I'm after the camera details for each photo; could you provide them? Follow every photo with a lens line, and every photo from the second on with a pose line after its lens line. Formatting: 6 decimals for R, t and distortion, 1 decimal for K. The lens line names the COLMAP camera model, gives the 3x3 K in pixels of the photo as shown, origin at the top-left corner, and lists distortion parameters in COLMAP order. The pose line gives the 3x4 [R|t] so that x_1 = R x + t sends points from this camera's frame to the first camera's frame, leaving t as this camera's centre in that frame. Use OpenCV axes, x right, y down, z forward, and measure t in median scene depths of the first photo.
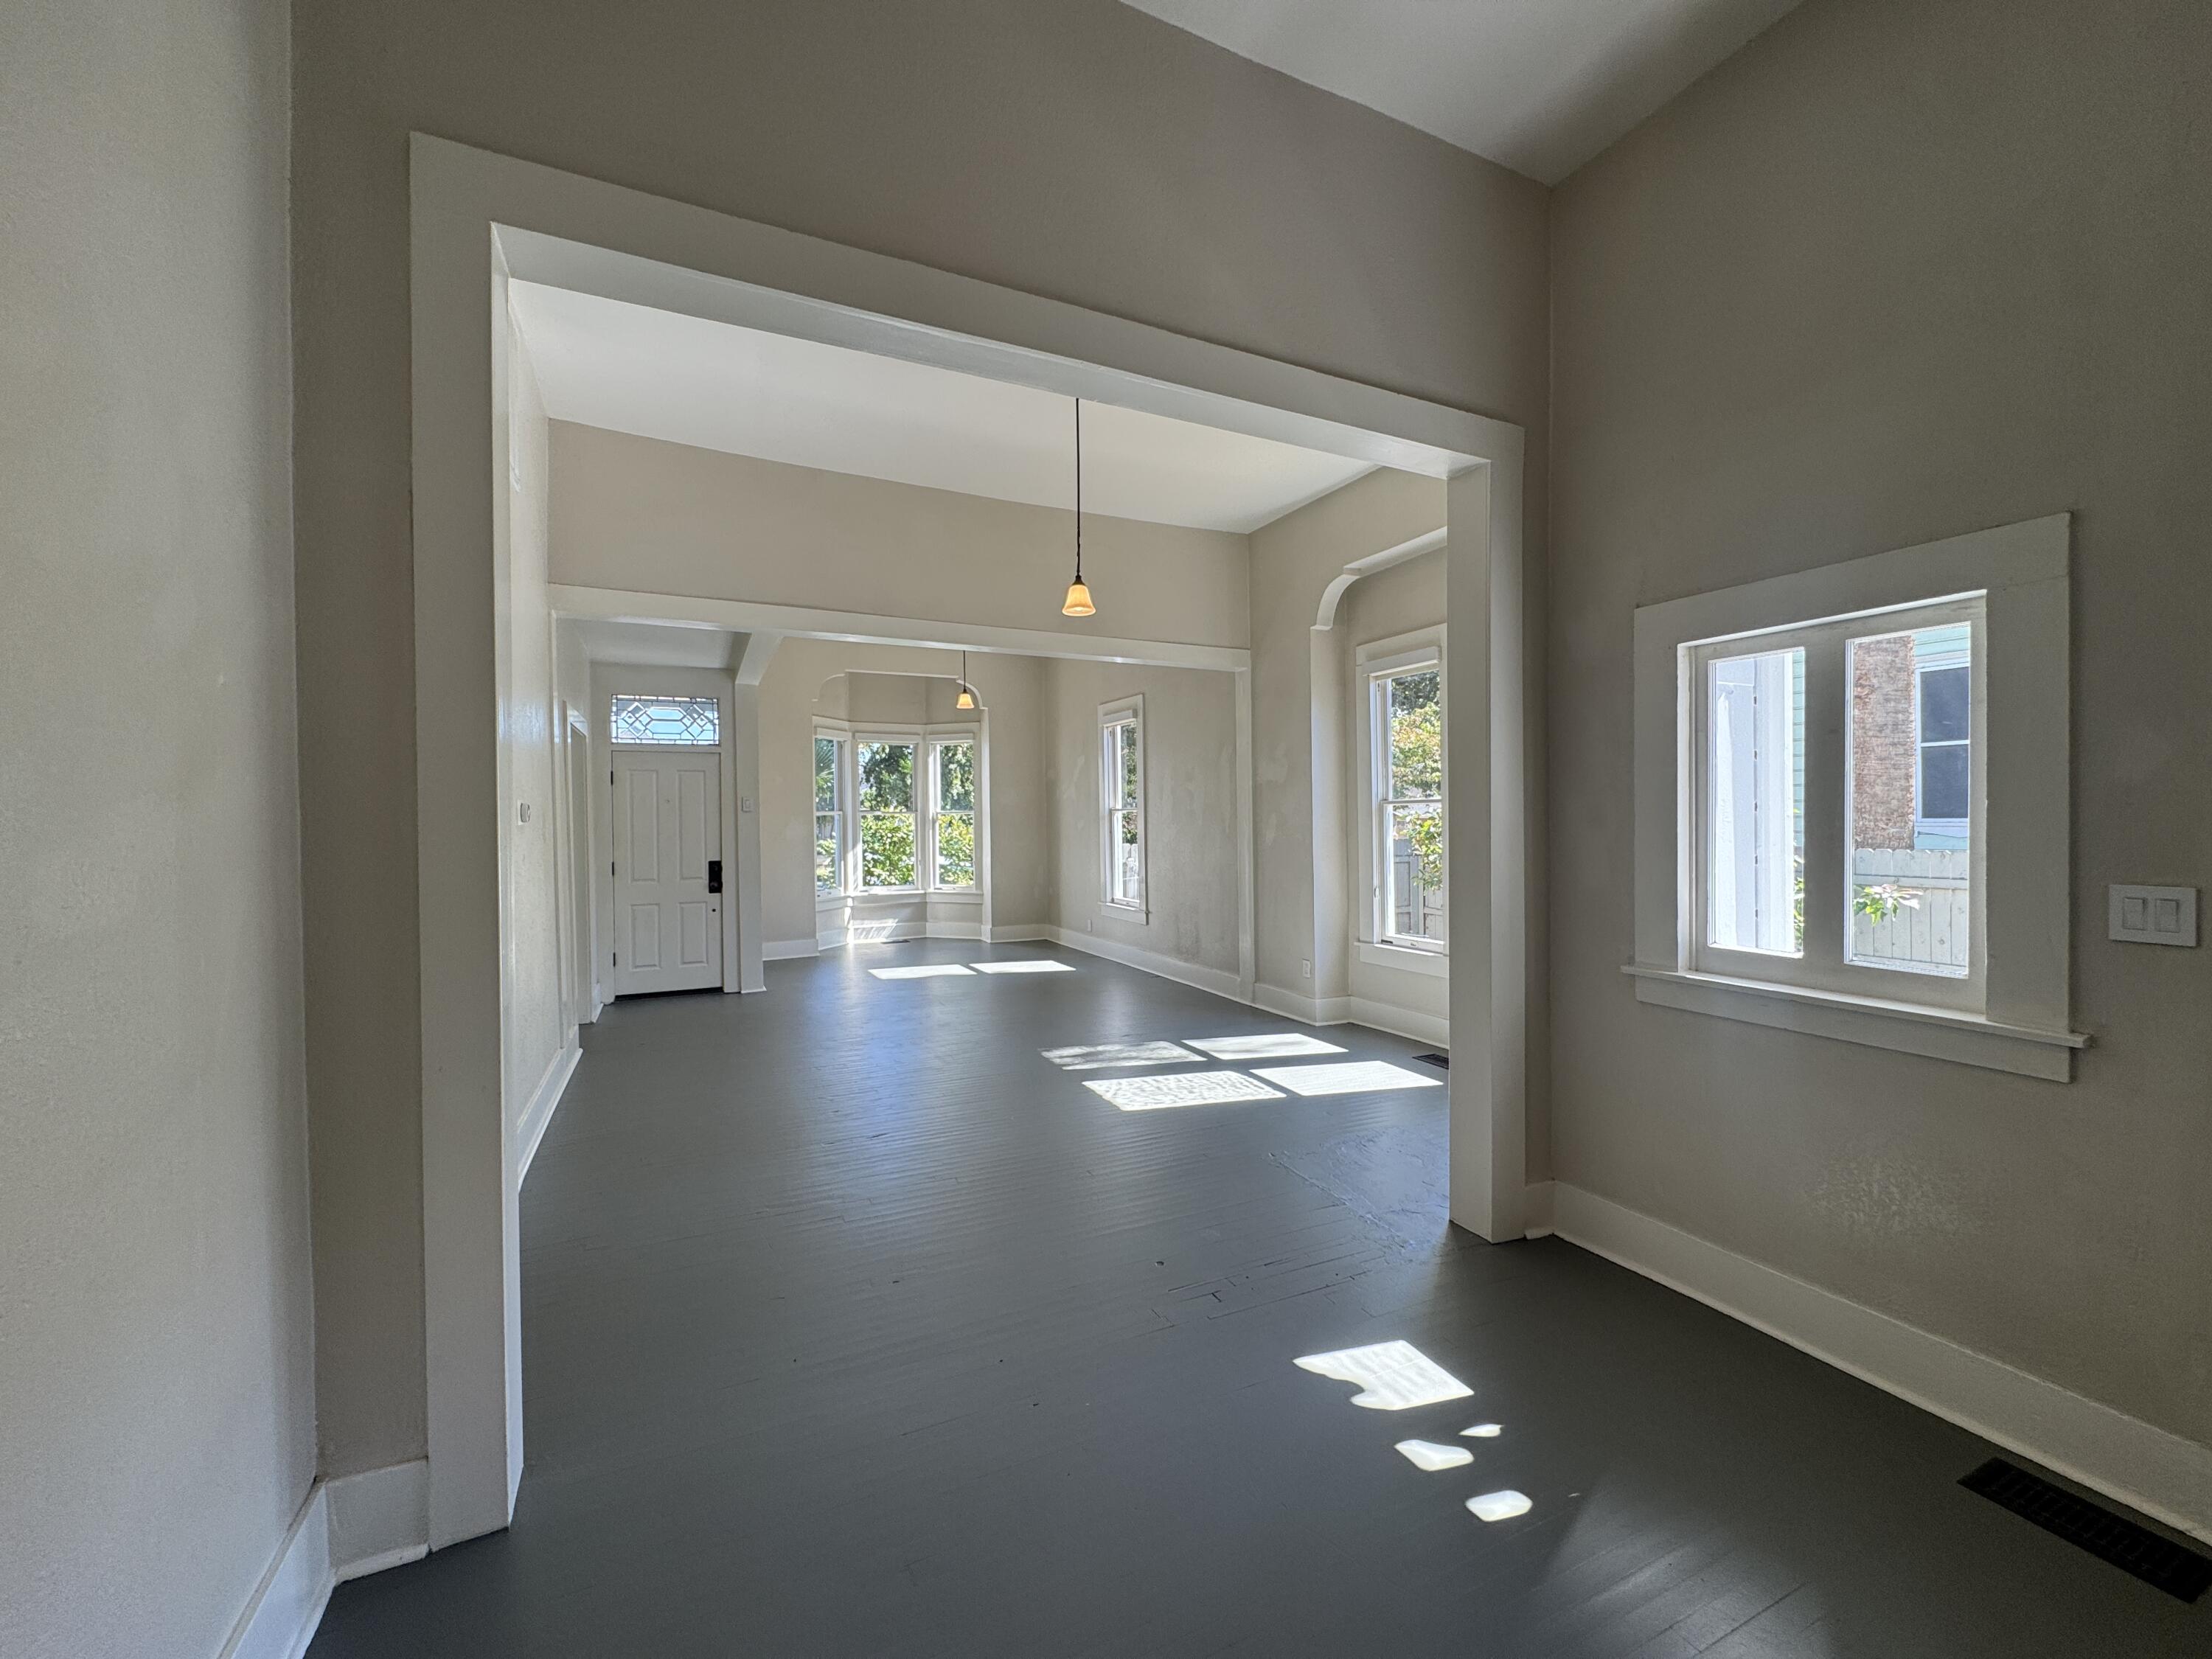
lens RADIAL K [[880.9, 0, 1107.5], [0, 880.9, 818.8], [0, 0, 1]] dist [-0.001474, 0.000252]
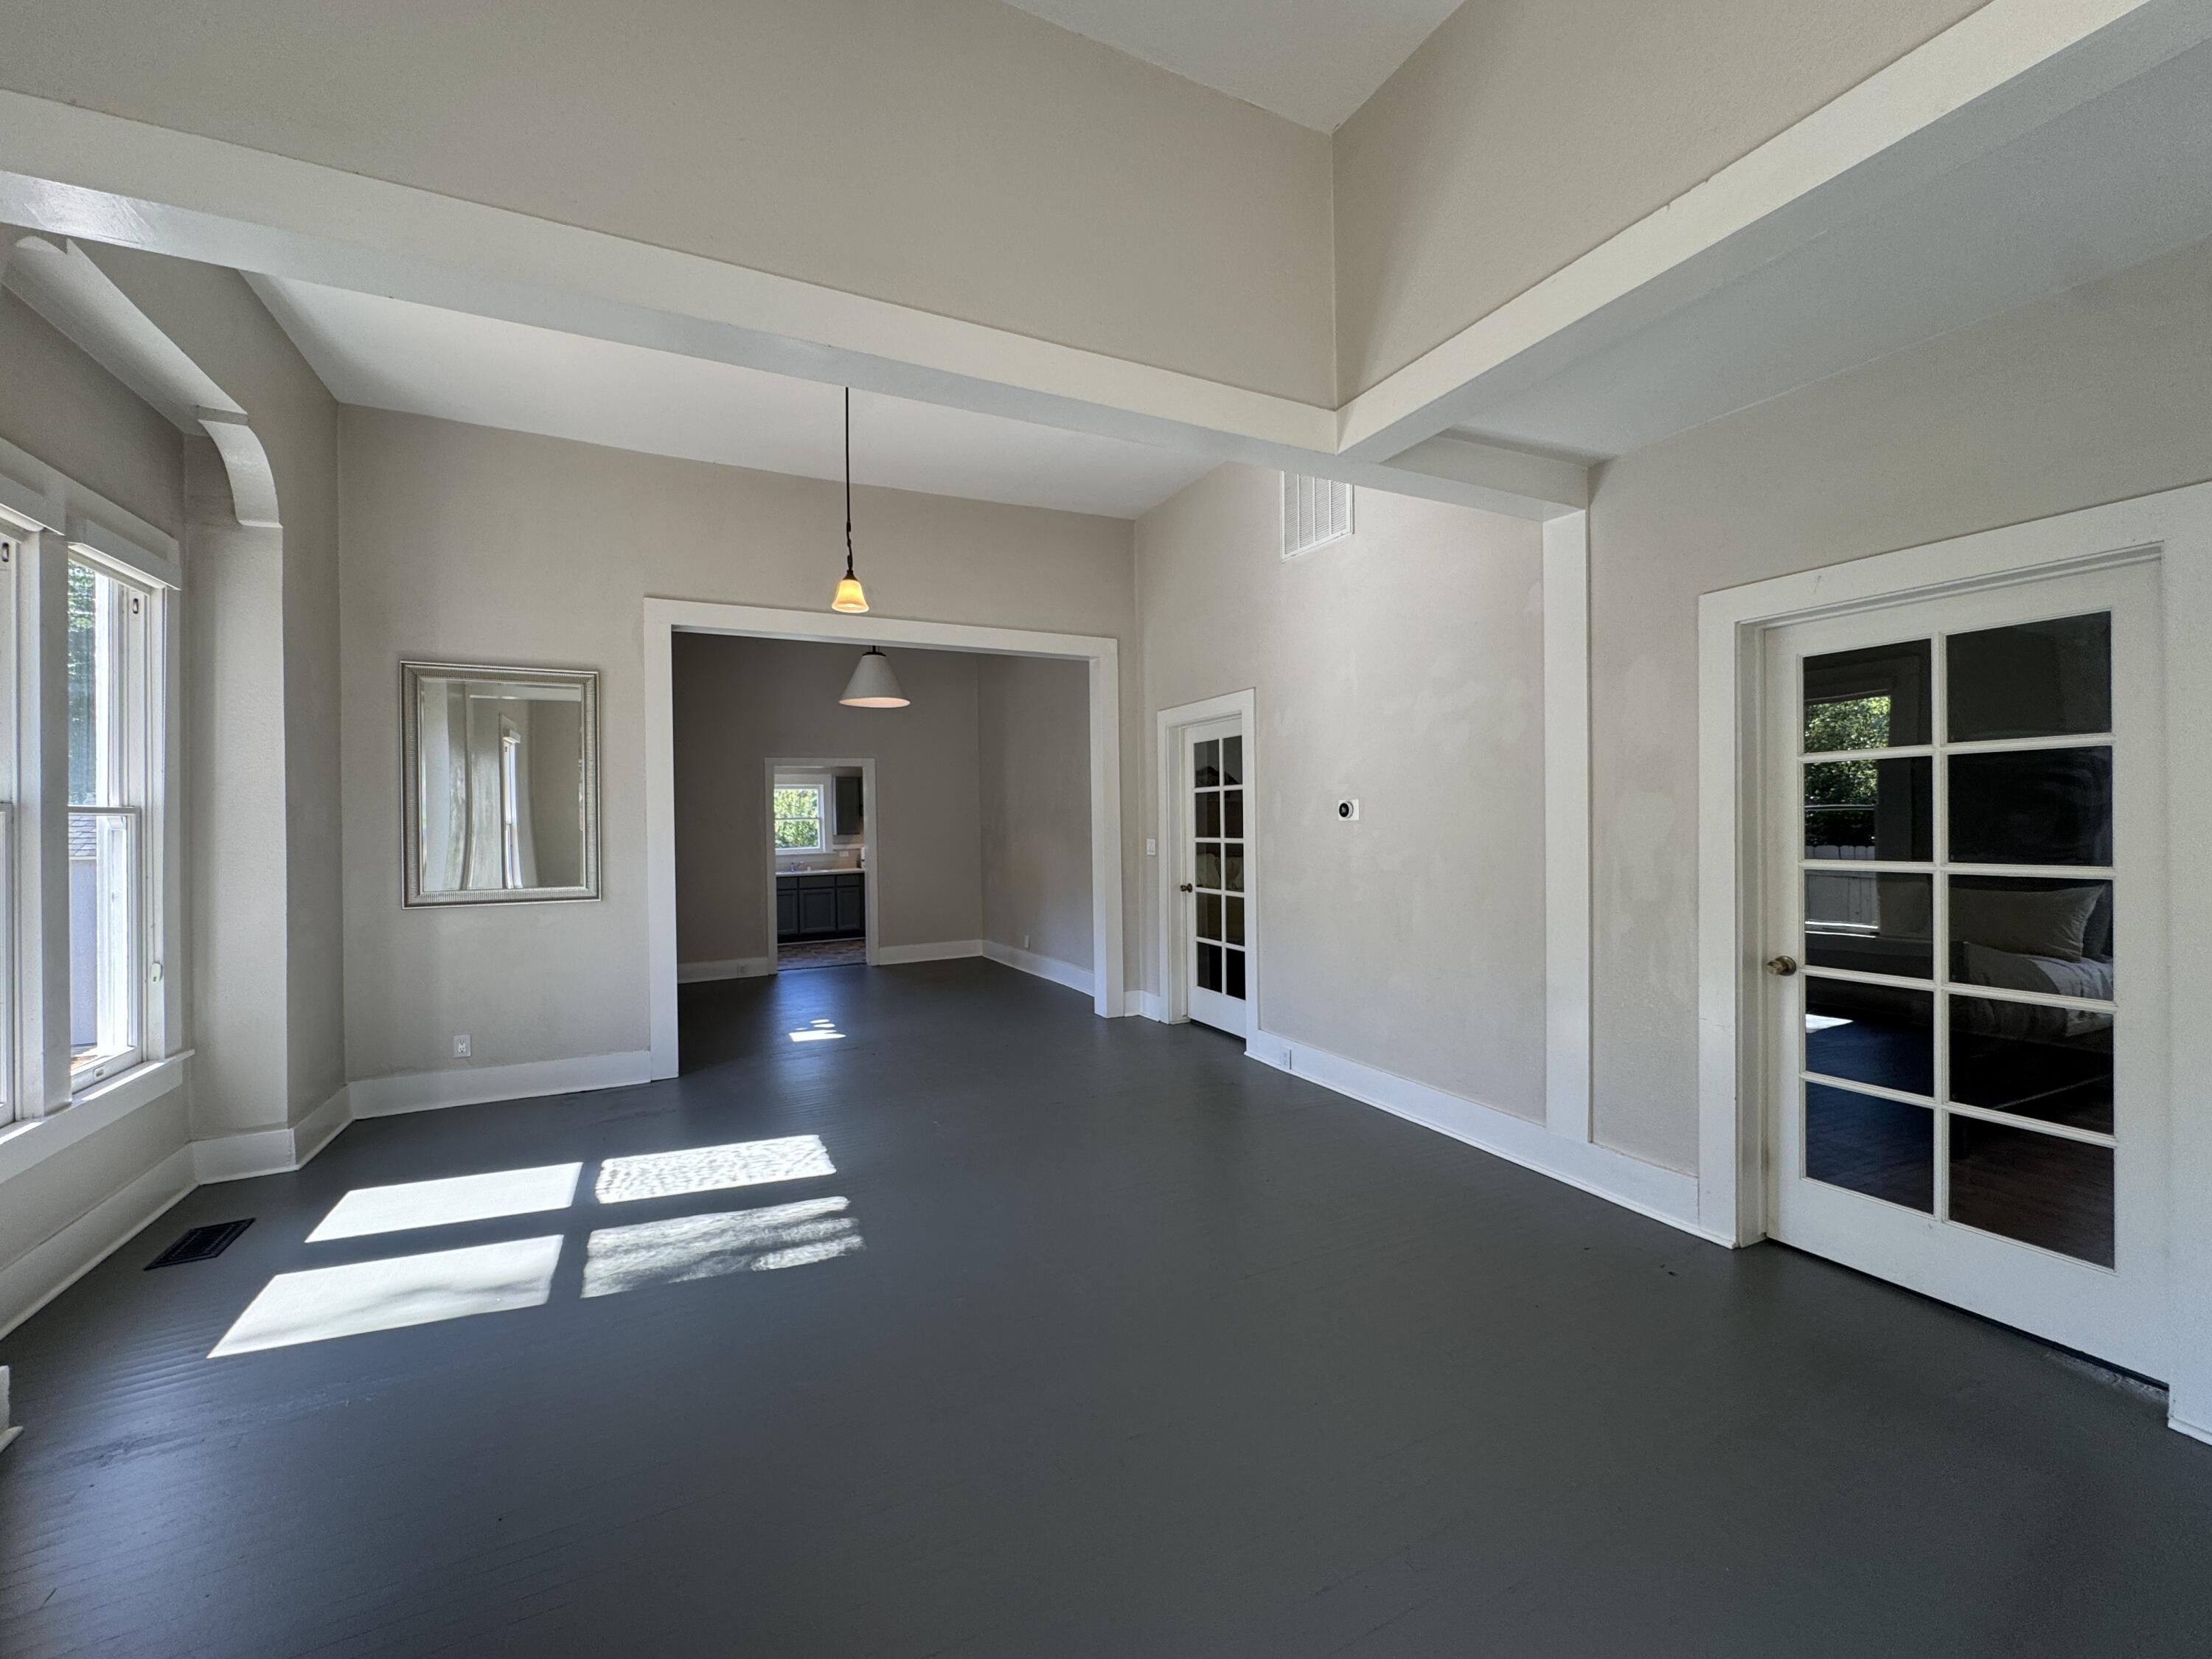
lens RADIAL K [[880.9, 0, 1113.2], [0, 880.9, 824.9], [0, 0, 1]] dist [-0.001474, 0.000252]
pose [[-0.999477, 0.023836, -0.021834, -0.183200], [0.023743, 0.999708, 0.004500, 0.001192], [0.021935, 0.003980, -0.999751, 1.249569]]
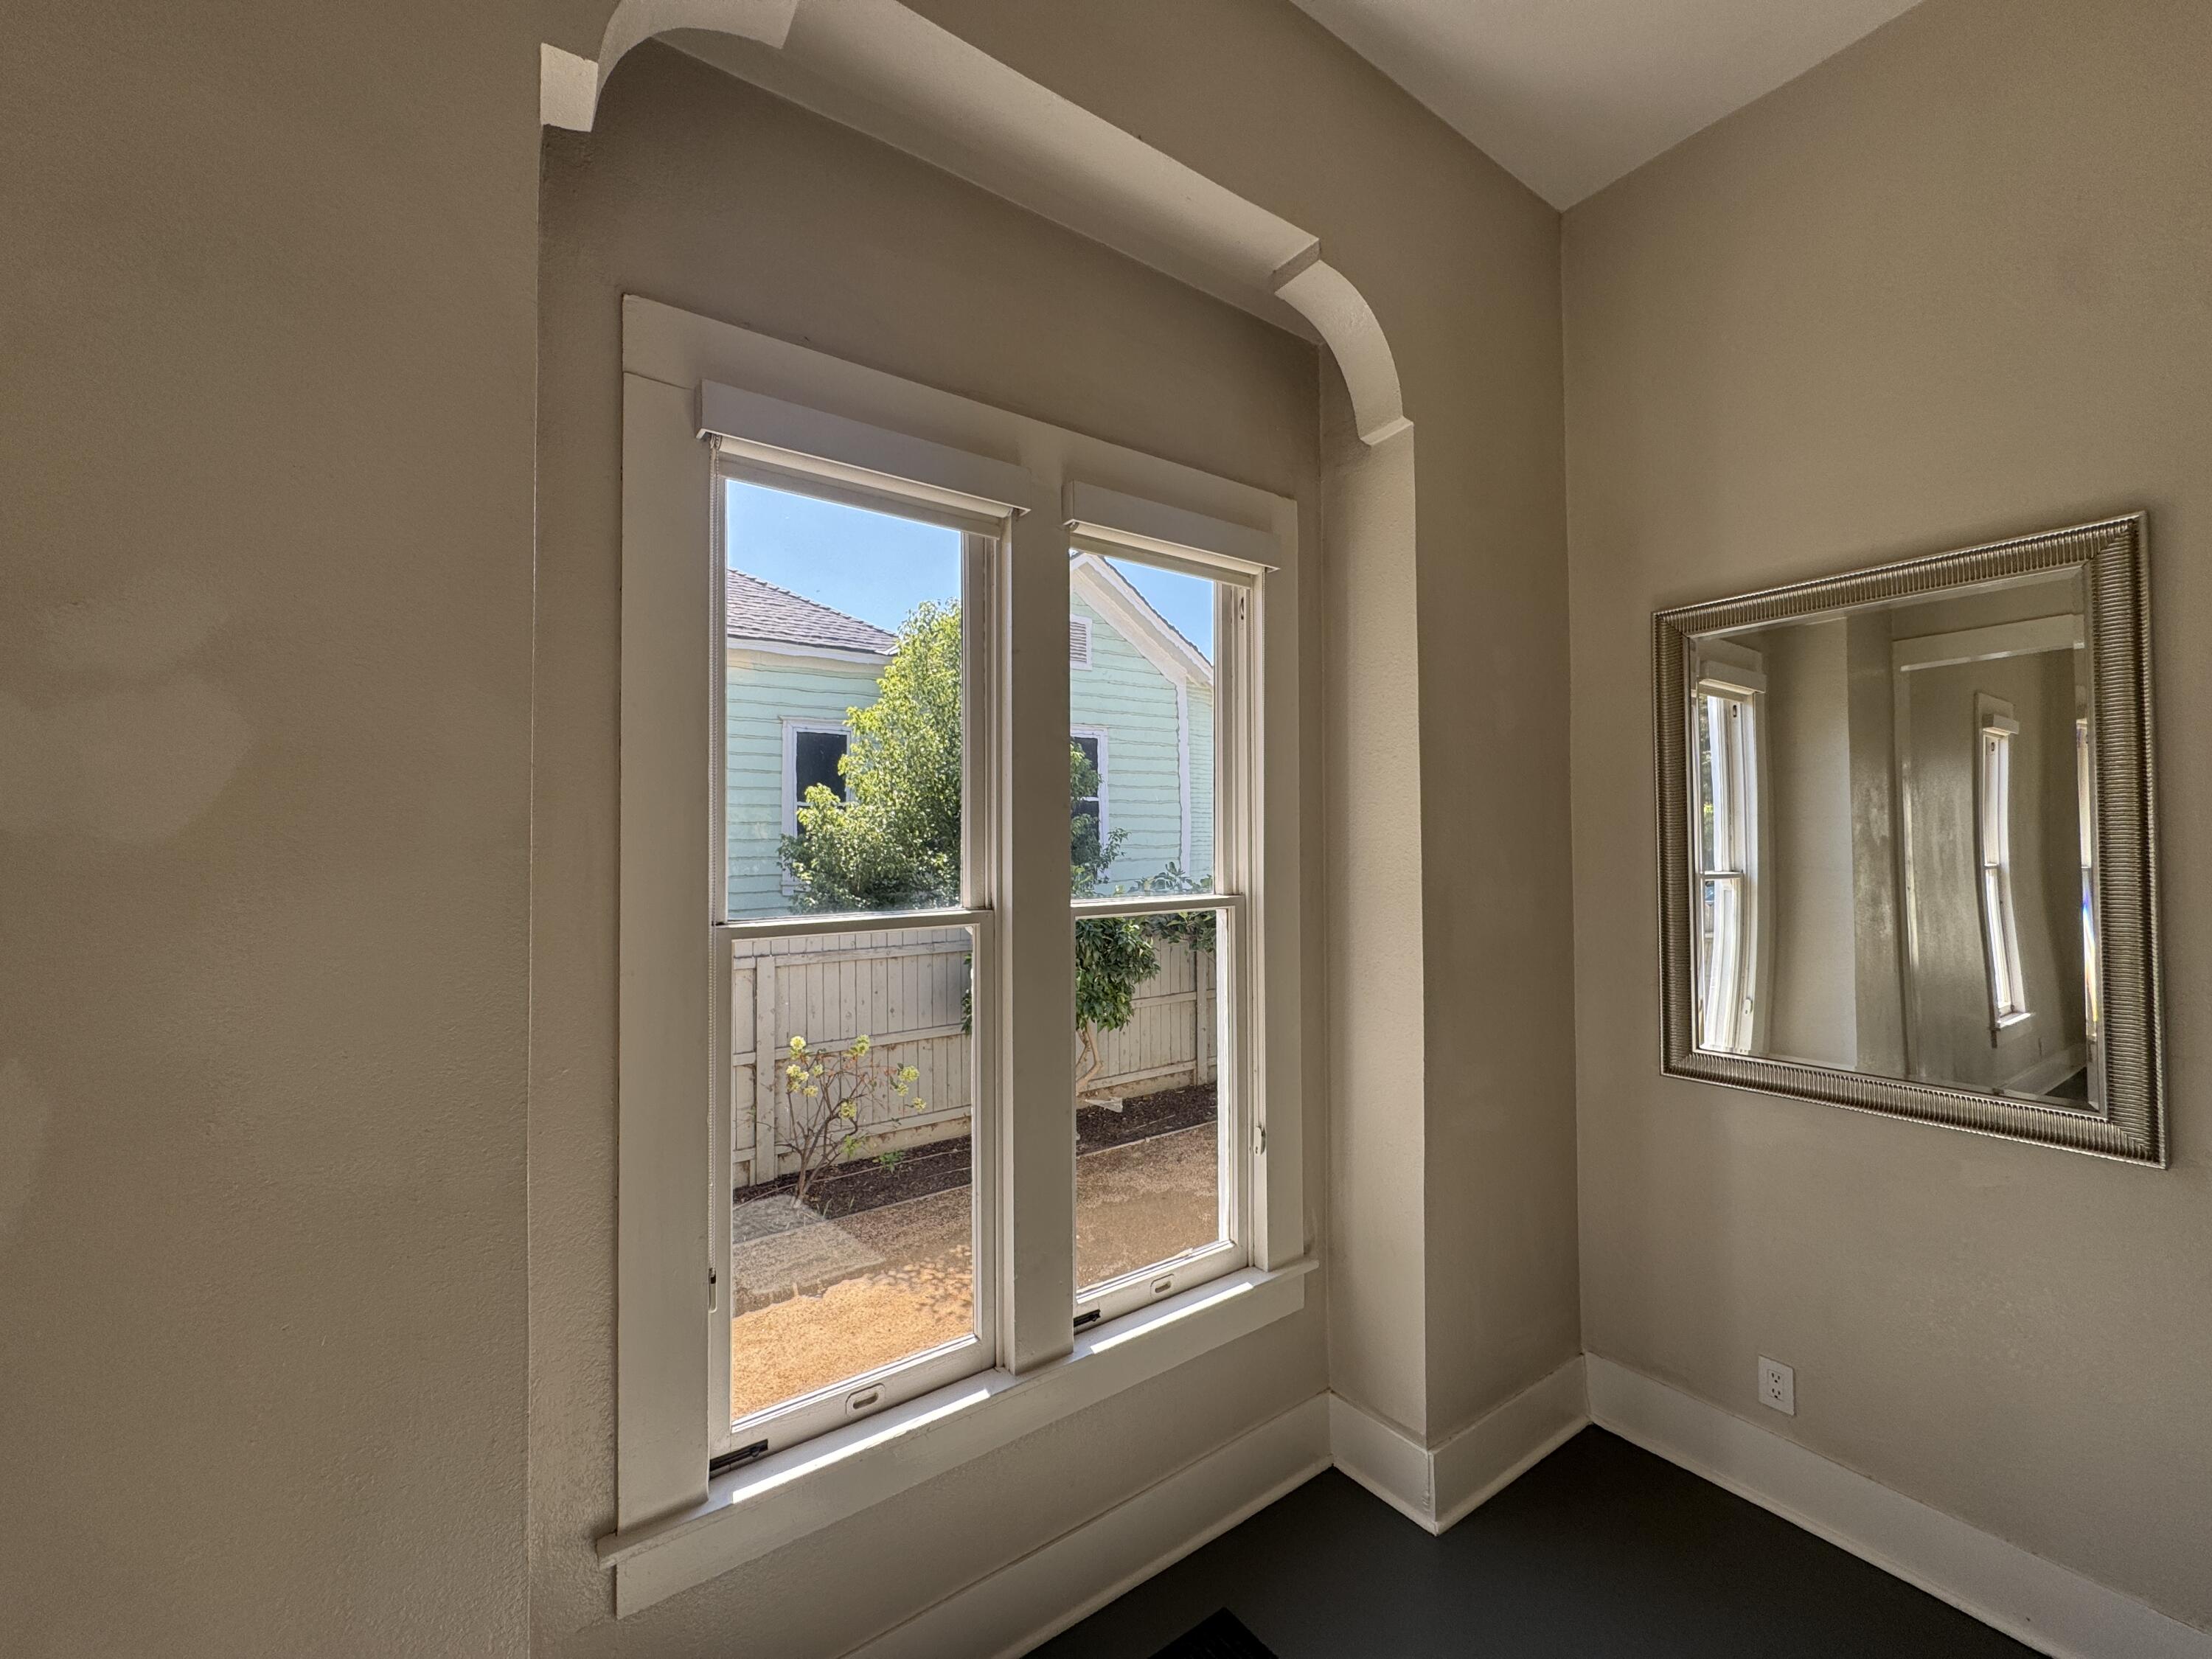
lens RADIAL K [[880.9, 0, 1091.0], [0, 880.9, 828.3], [0, 0, 1]] dist [-0.001474, 0.000252]
pose [[-0.155290, 0.036740, 0.987186, 0.027590], [0.012206, 0.999303, -0.035271, -0.035658], [-0.987794, 0.006573, -0.155630, 0.843386]]
